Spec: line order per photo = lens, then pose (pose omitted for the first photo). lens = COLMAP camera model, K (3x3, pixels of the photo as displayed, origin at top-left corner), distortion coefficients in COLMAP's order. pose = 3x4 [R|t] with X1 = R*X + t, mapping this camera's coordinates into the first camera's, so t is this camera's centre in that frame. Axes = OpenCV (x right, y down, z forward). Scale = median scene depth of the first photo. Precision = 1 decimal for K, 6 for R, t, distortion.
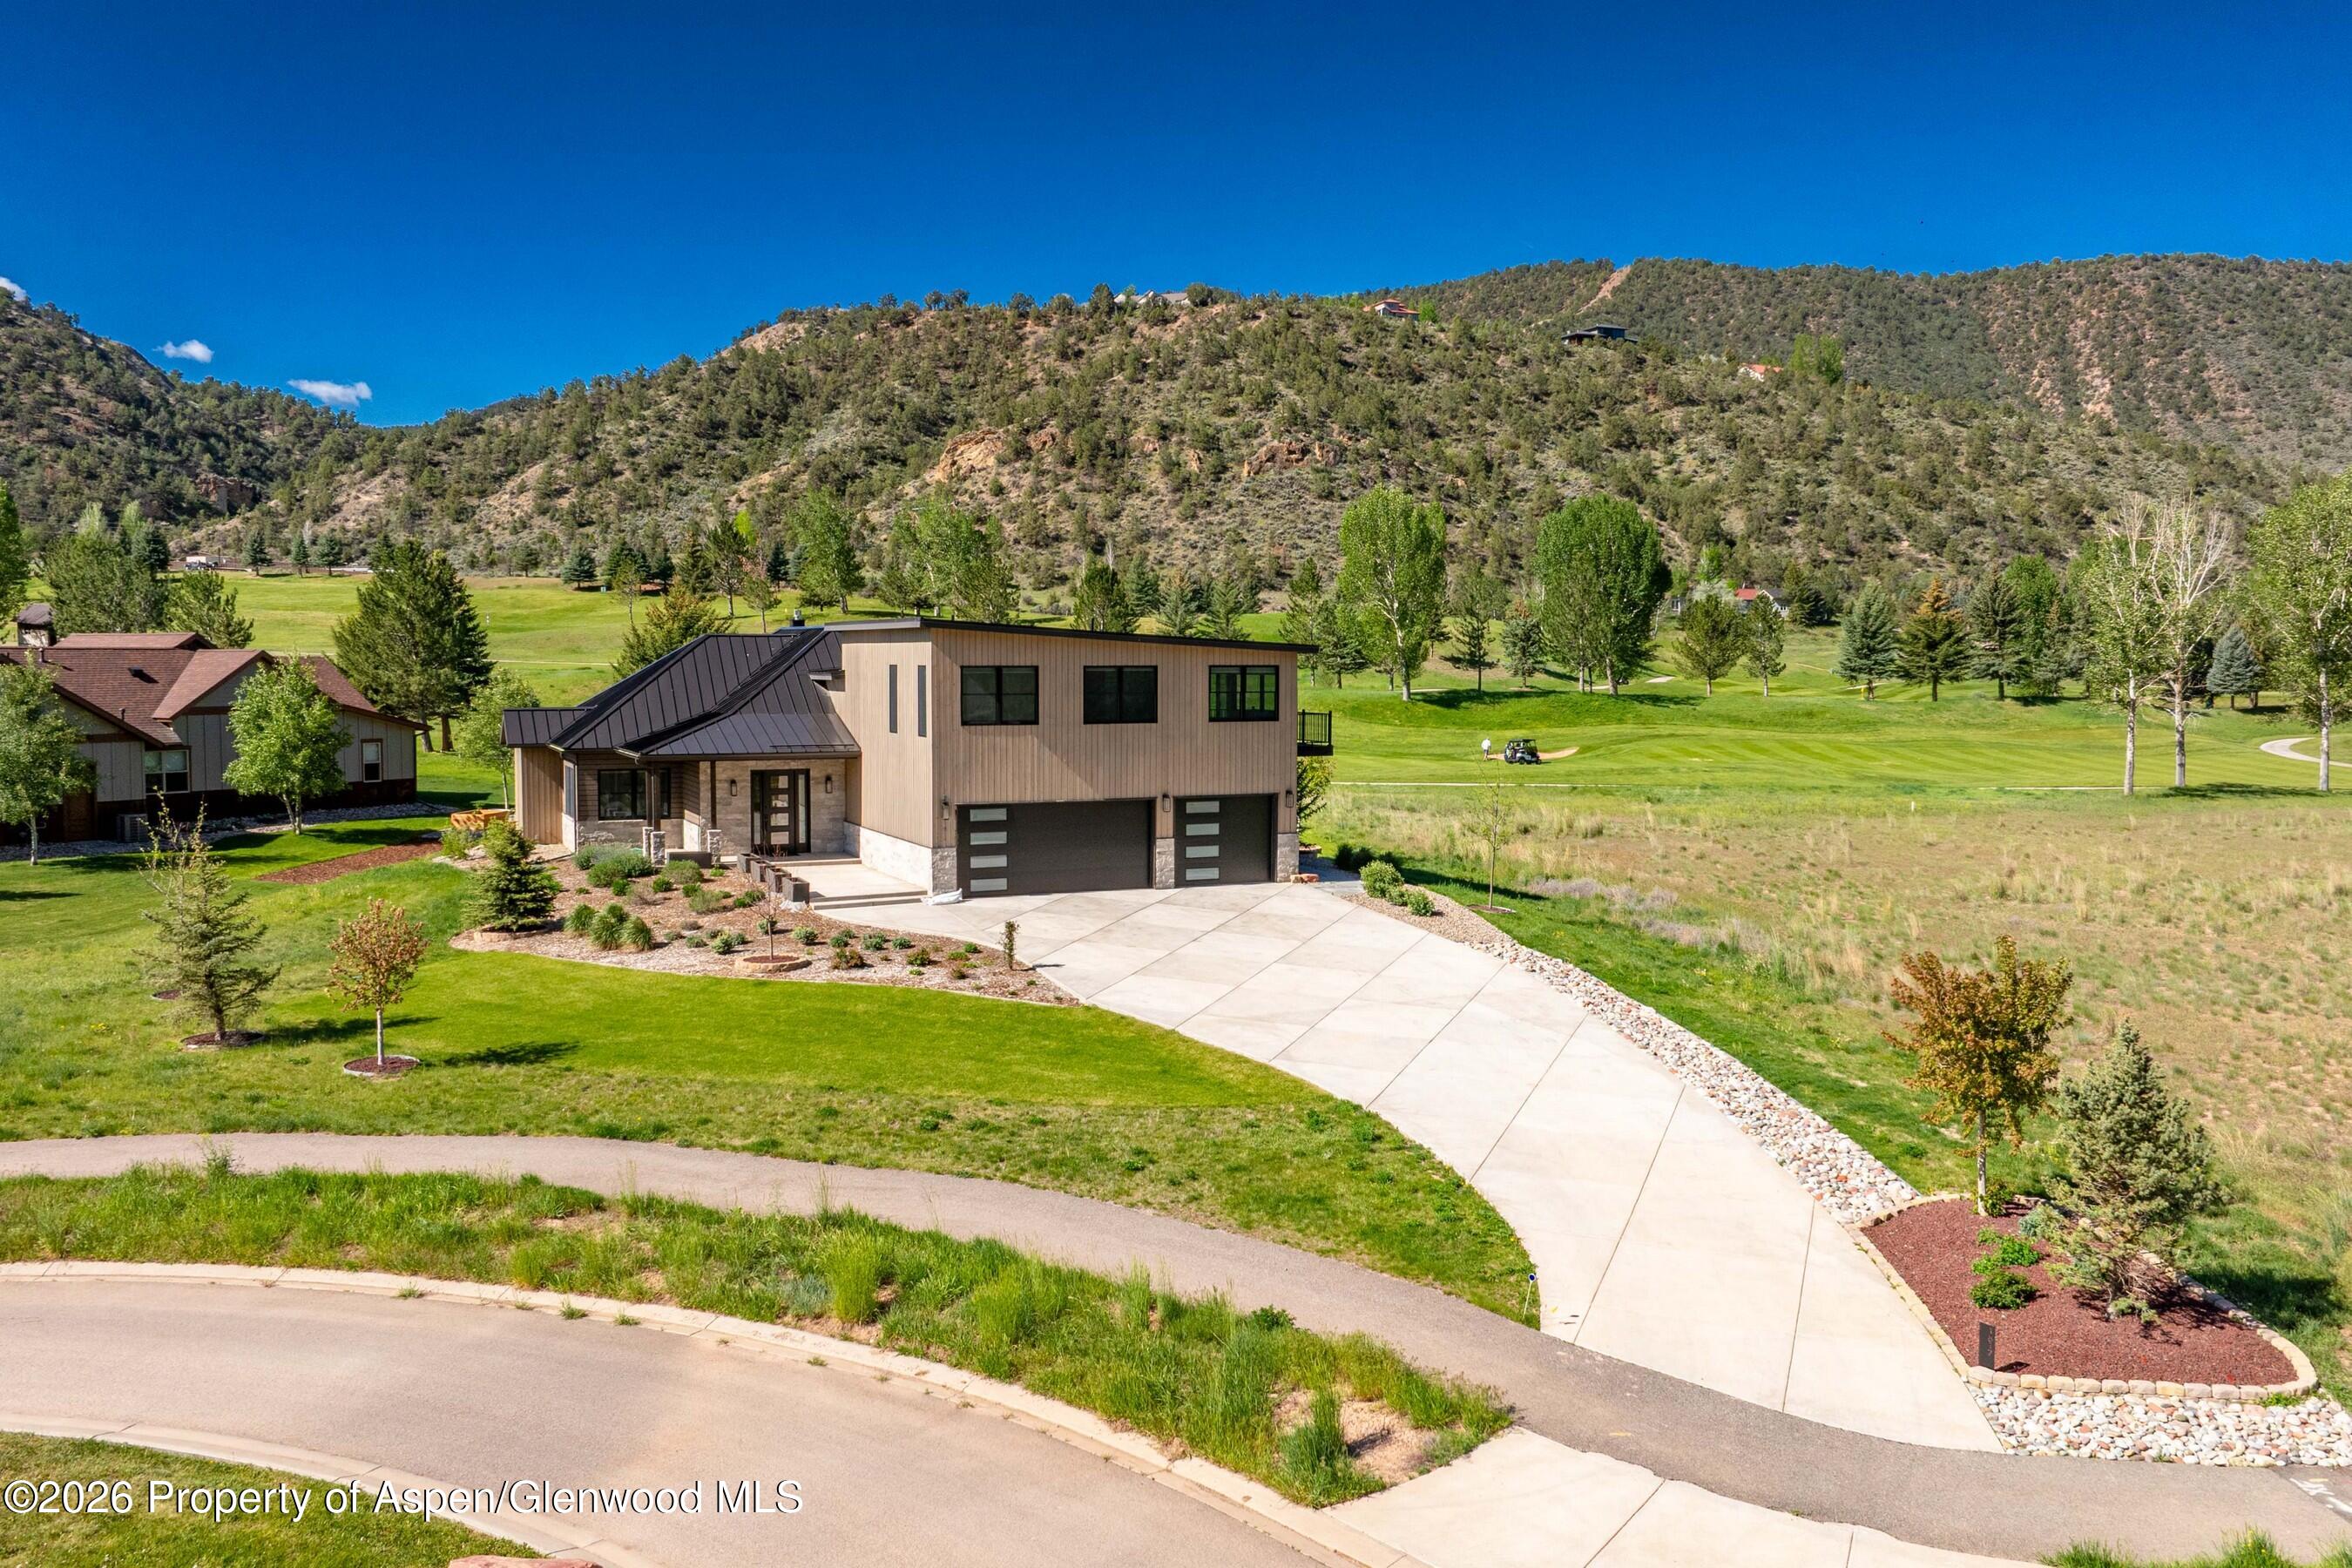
lens RADIAL K [[2056.3, 0, 1195.5], [0, 2056.3, 789.4], [0, 0, 1]] dist [-0.014790, -0.027236]
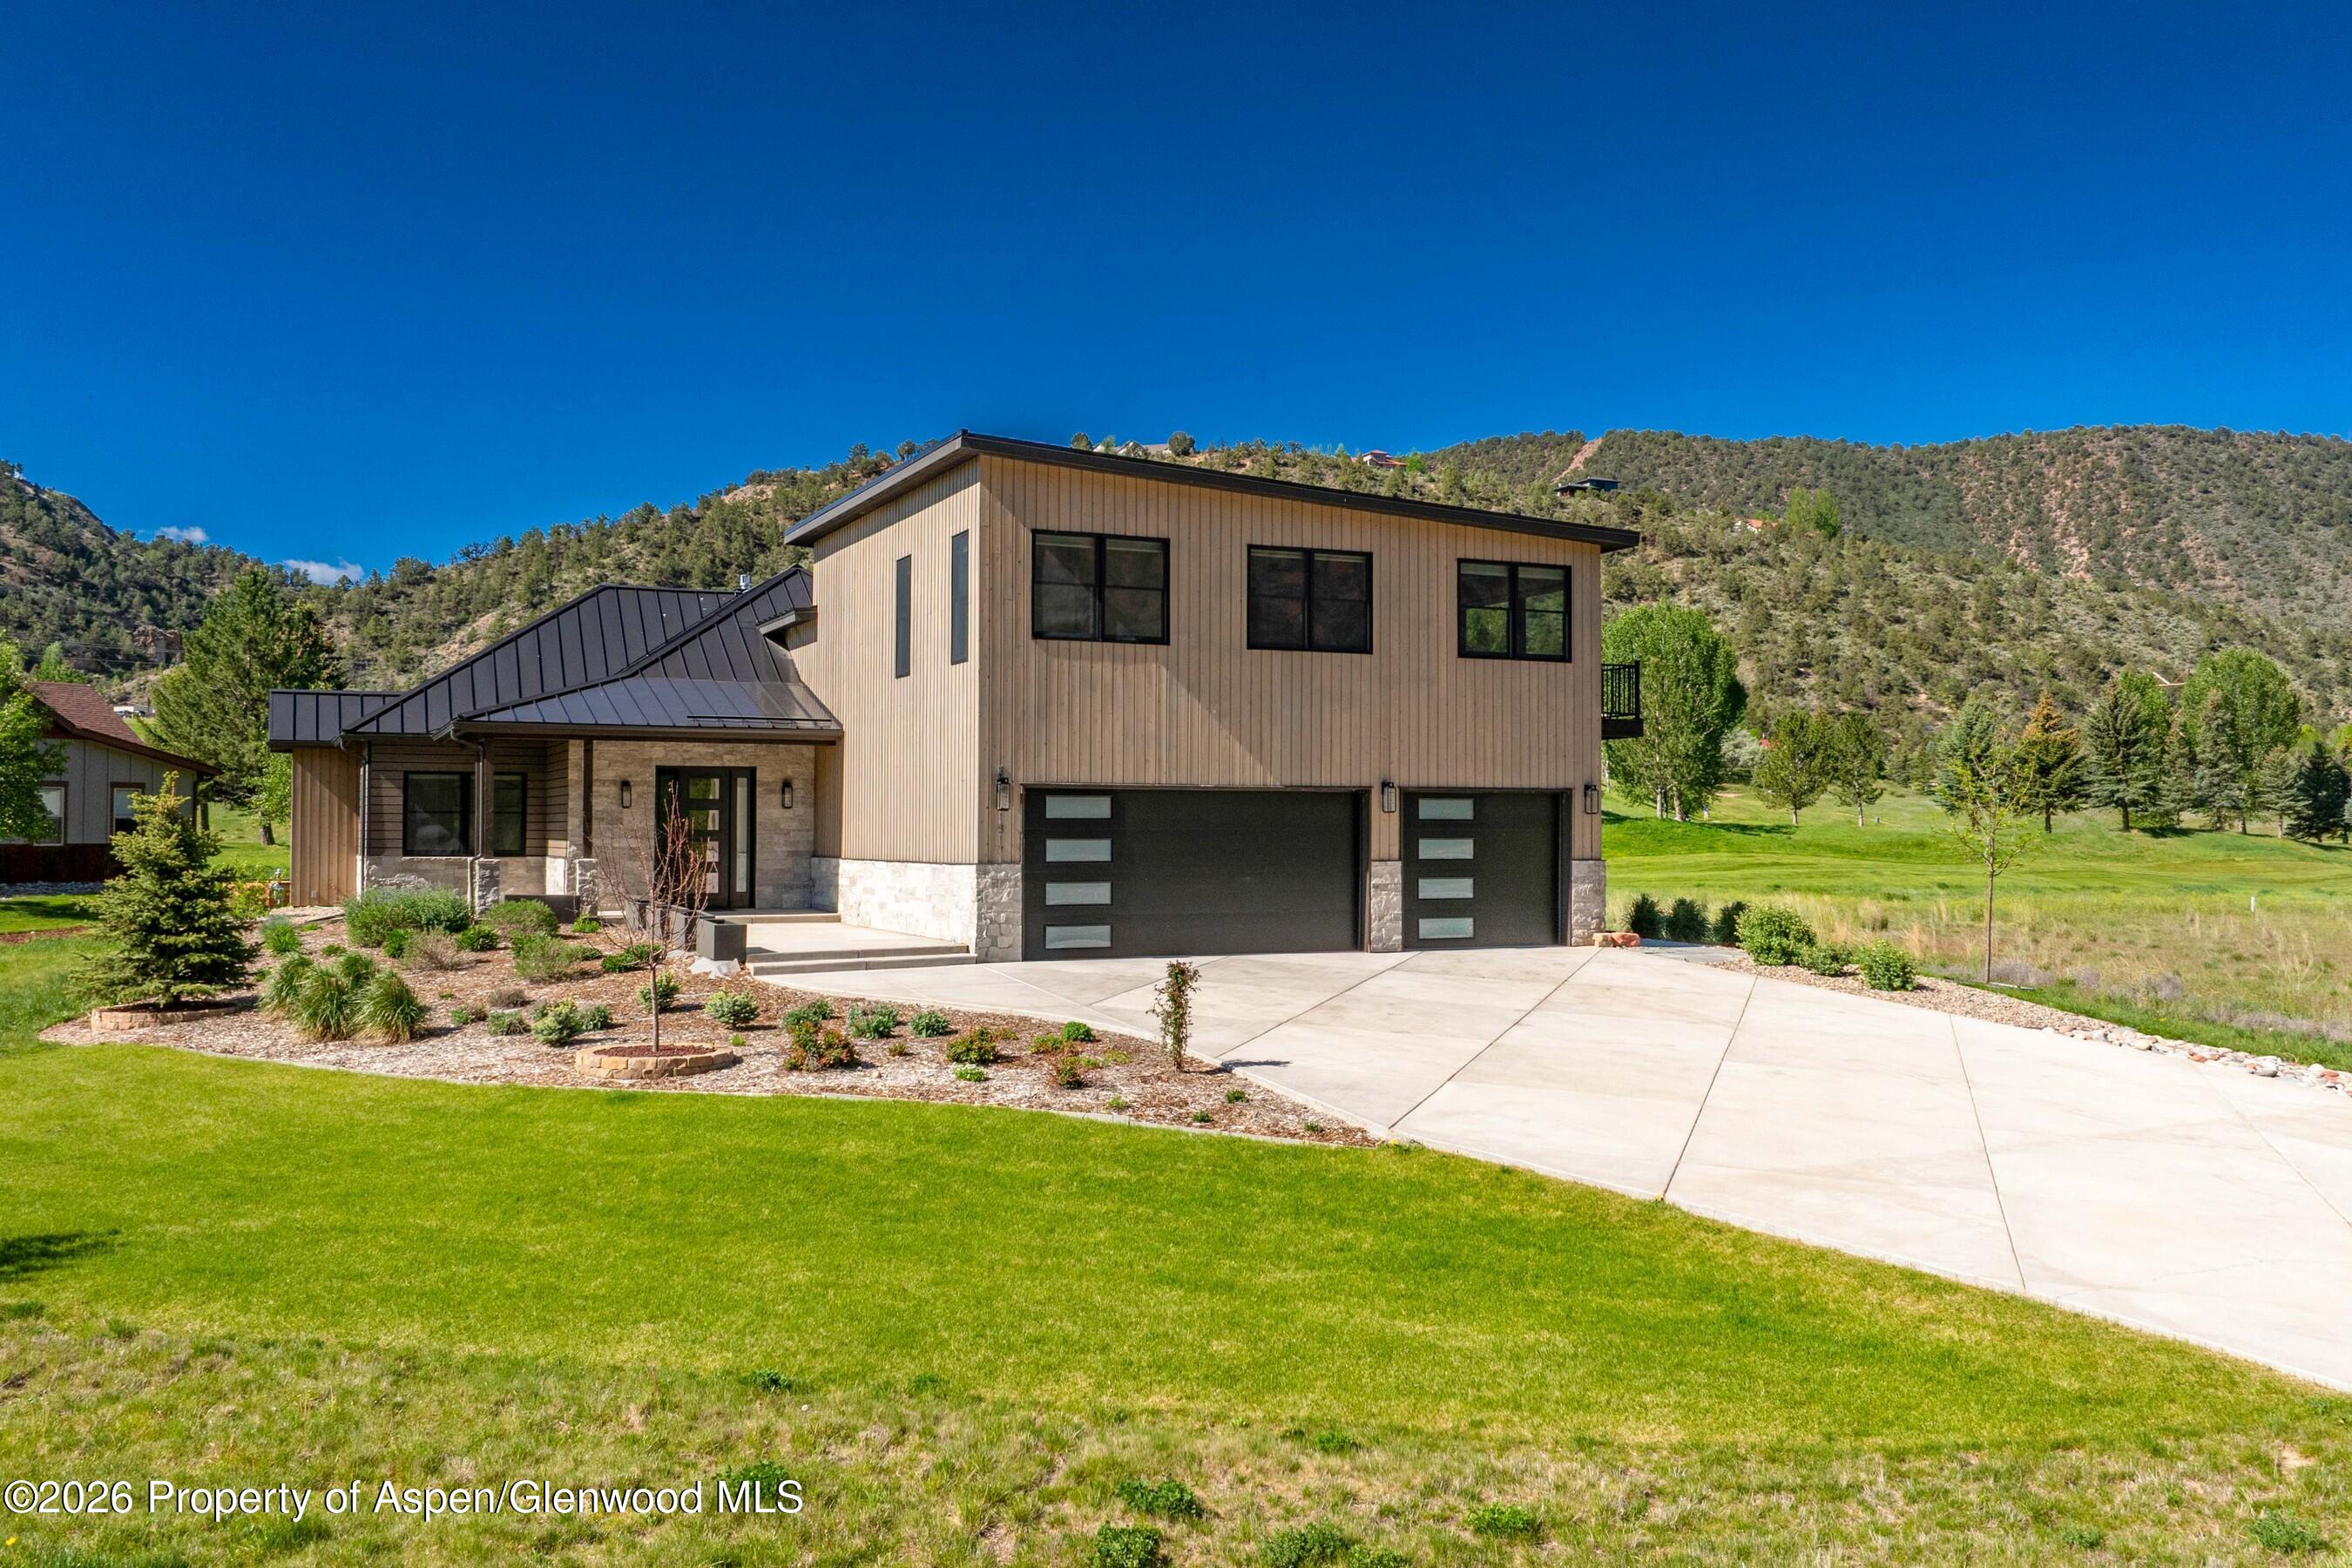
lens RADIAL K [[2056.3, 0, 1159.4], [0, 2056.3, 761.9], [0, 0, 1]] dist [-0.014790, -0.027236]
pose [[1.000000, -0.000833, 0.000534, -0.021957], [0.000883, 0.994860, -0.101259, 0.015315], [-0.000447, 0.101259, 0.994860, 0.125935]]
